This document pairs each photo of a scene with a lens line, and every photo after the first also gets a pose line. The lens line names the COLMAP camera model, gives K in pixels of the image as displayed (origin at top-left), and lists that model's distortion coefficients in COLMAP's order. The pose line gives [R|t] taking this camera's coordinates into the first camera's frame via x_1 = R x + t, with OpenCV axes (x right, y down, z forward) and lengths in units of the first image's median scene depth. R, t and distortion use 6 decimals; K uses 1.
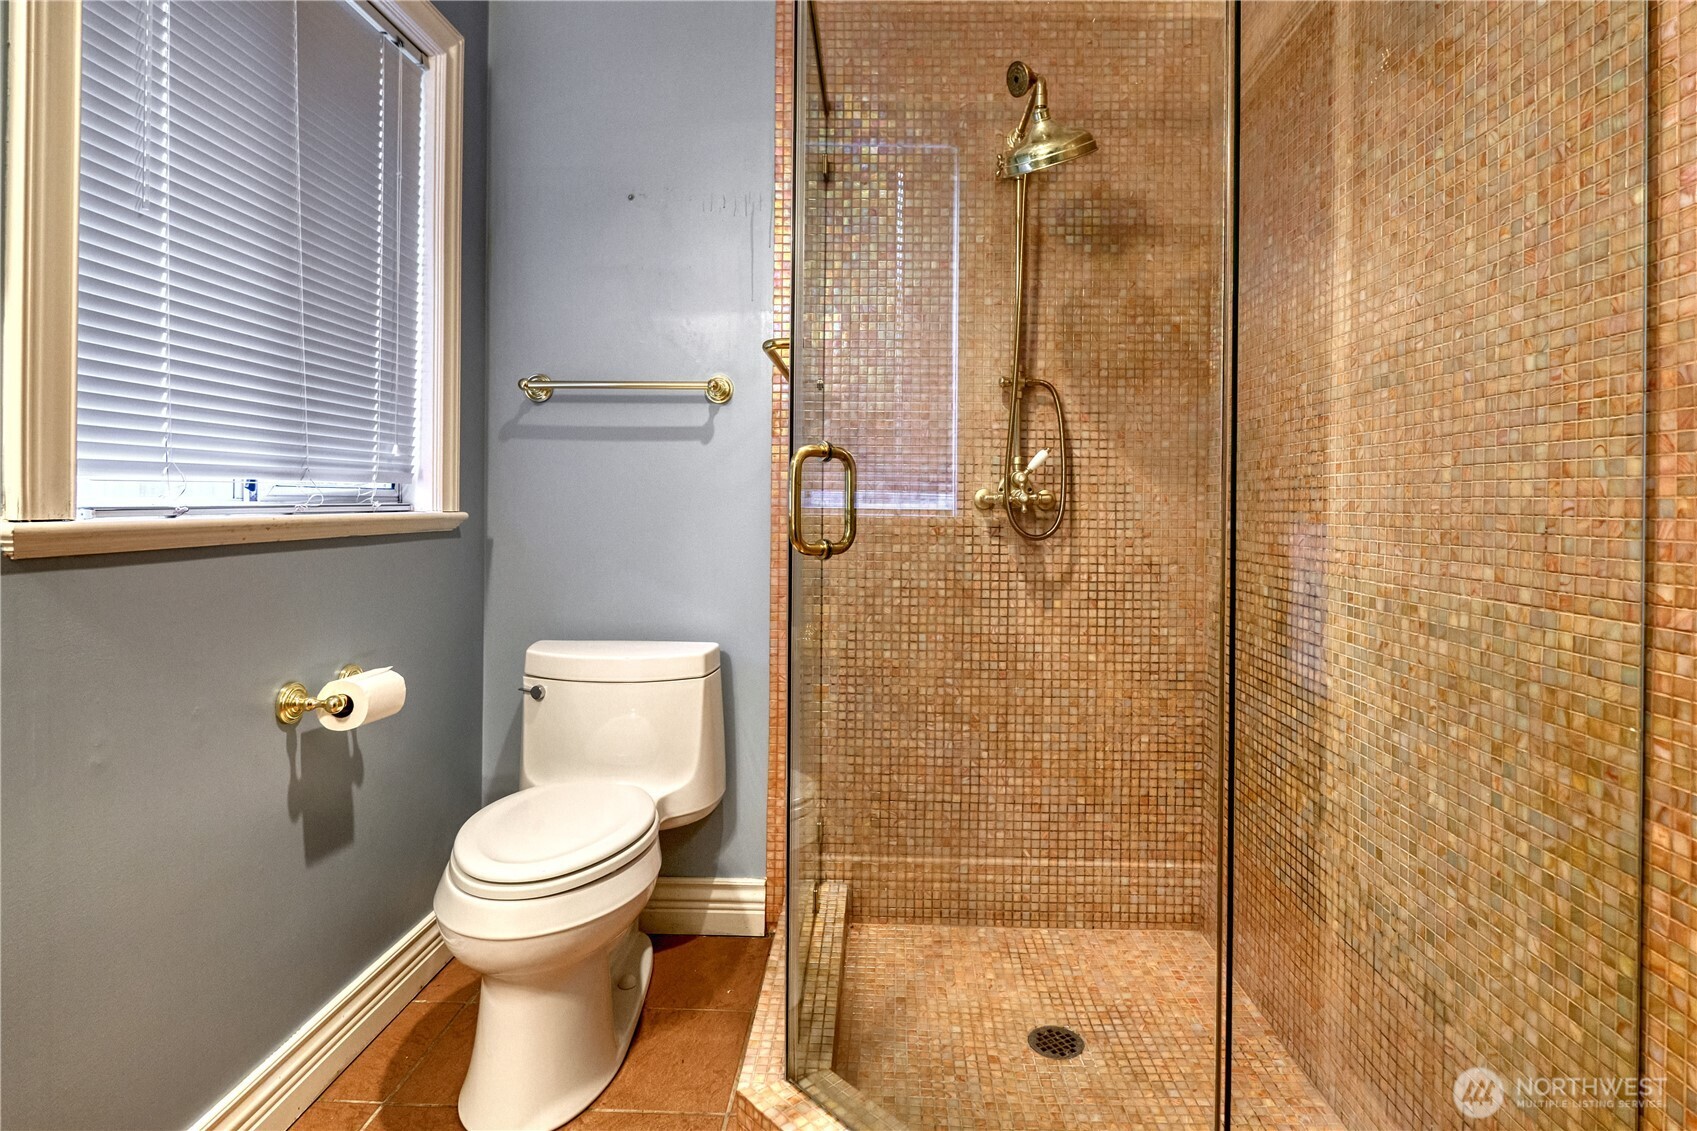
lens RADIAL K [[890.1, 0, 870.6], [0, 890.1, 504.1], [0, 0, 1]] dist [0.000821, -0.001690]
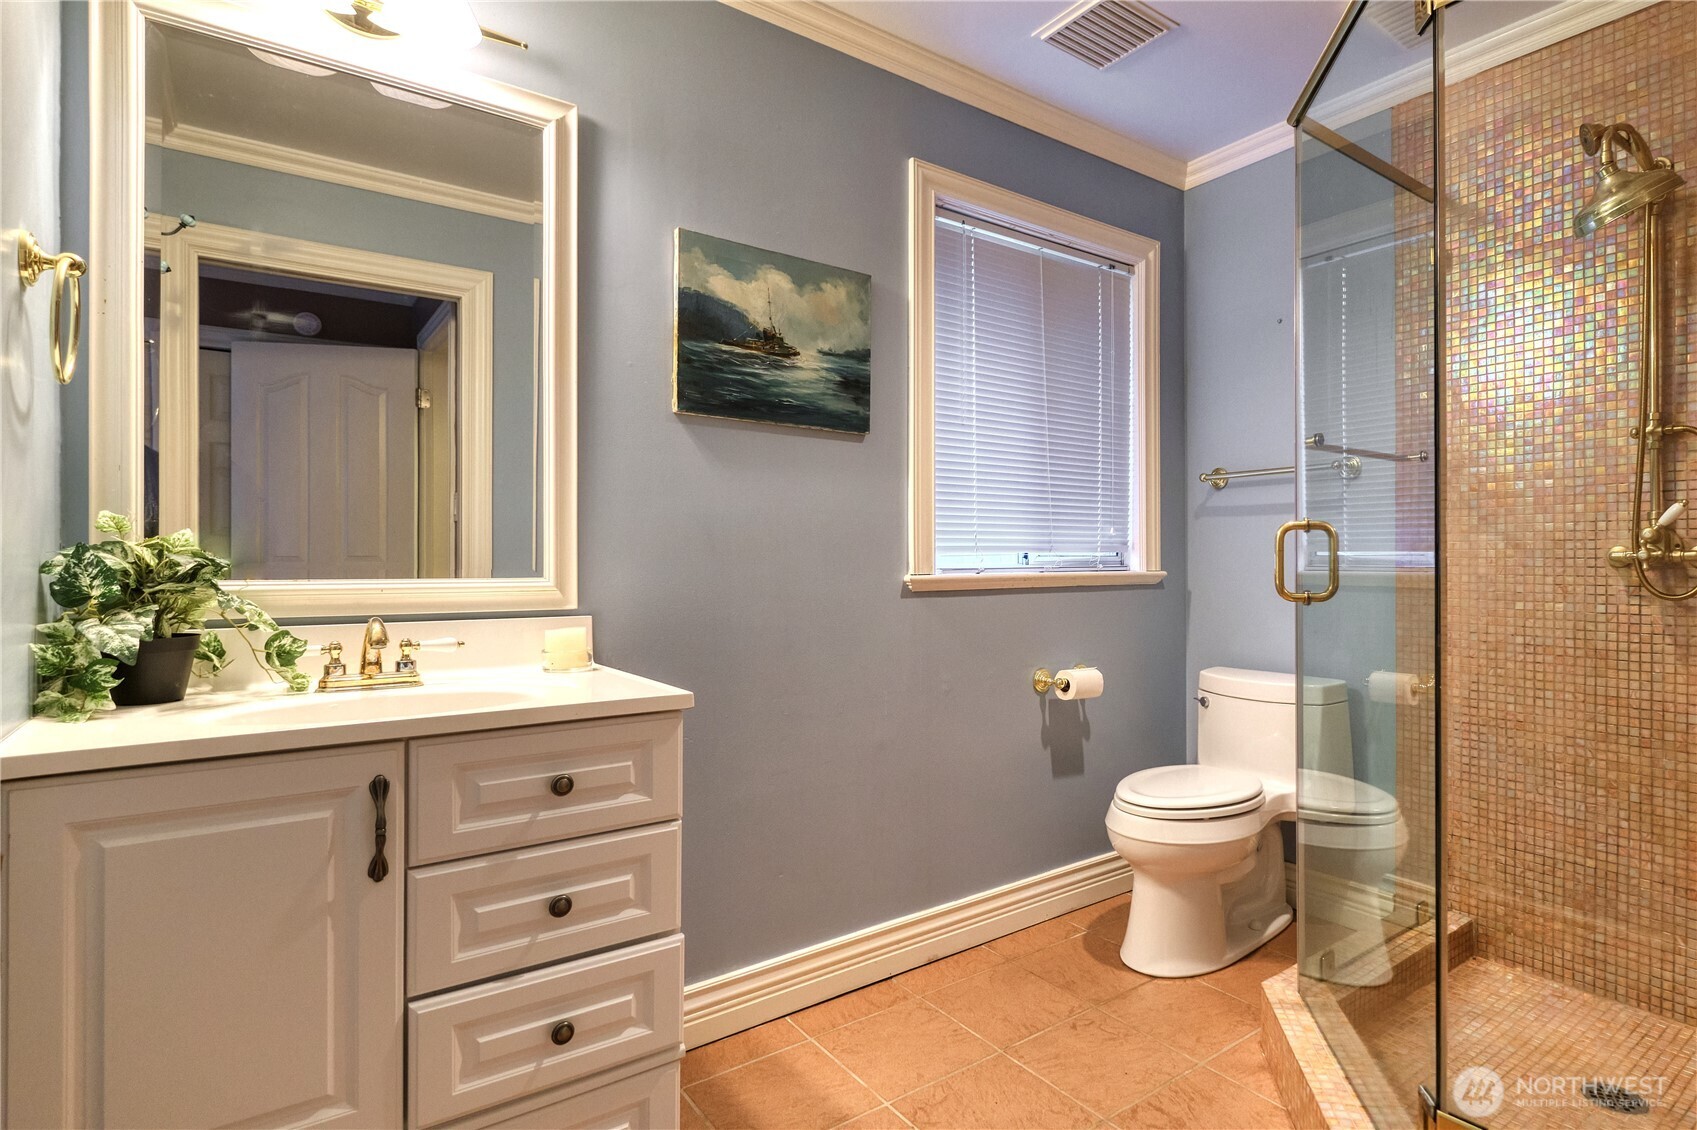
lens RADIAL K [[890.1, 0, 849.4], [0, 890.1, 564.4], [0, 0, 1]] dist [0.000821, -0.001690]
pose [[0.554412, -0.008399, -0.832200, 0.463375], [0.006676, 0.999962, -0.005644, 0.002688], [0.832216, -0.002427, 0.554447, -0.219587]]
